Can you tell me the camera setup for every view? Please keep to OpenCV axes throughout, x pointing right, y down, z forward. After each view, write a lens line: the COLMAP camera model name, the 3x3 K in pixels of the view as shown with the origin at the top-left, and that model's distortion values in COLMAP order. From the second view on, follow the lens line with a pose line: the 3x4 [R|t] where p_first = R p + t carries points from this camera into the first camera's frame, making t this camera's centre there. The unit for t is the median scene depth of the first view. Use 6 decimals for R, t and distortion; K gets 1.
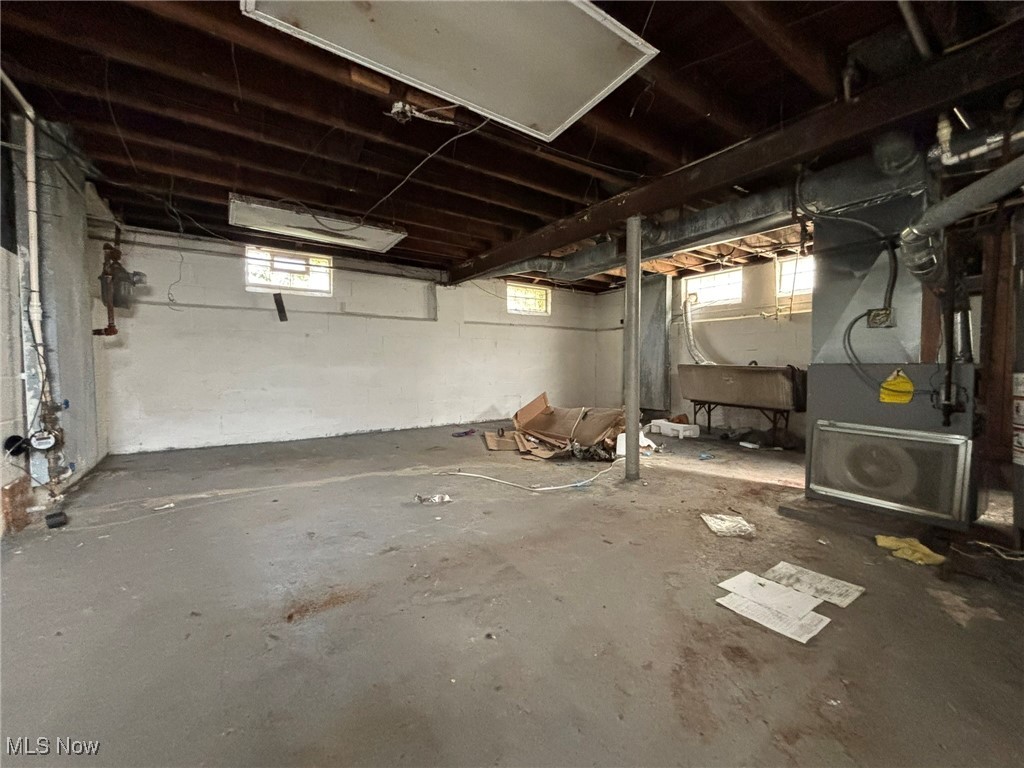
lens RADIAL K [[413.4, 0, 511.6], [0, 413.4, 386.5], [0, 0, 1]] dist [-0.003111, -0.000177]
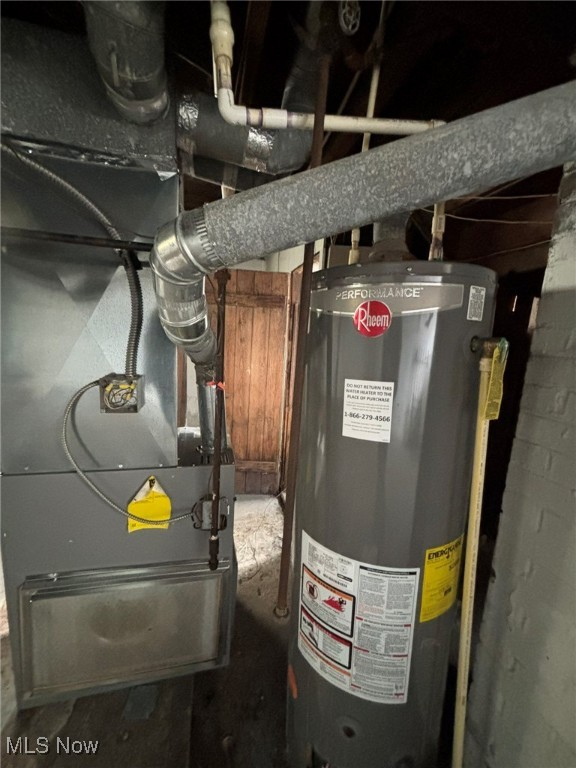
lens RADIAL K [[310.0, 0, 289.1], [0, 310.0, 381.9], [0, 0, 1]] dist [-0.003111, -0.000177]
pose [[0.364888, -0.104217, 0.925200, 0.608003], [-0.014741, 0.992944, 0.117662, -0.239646], [-0.930935, -0.056572, 0.360777, 0.657757]]
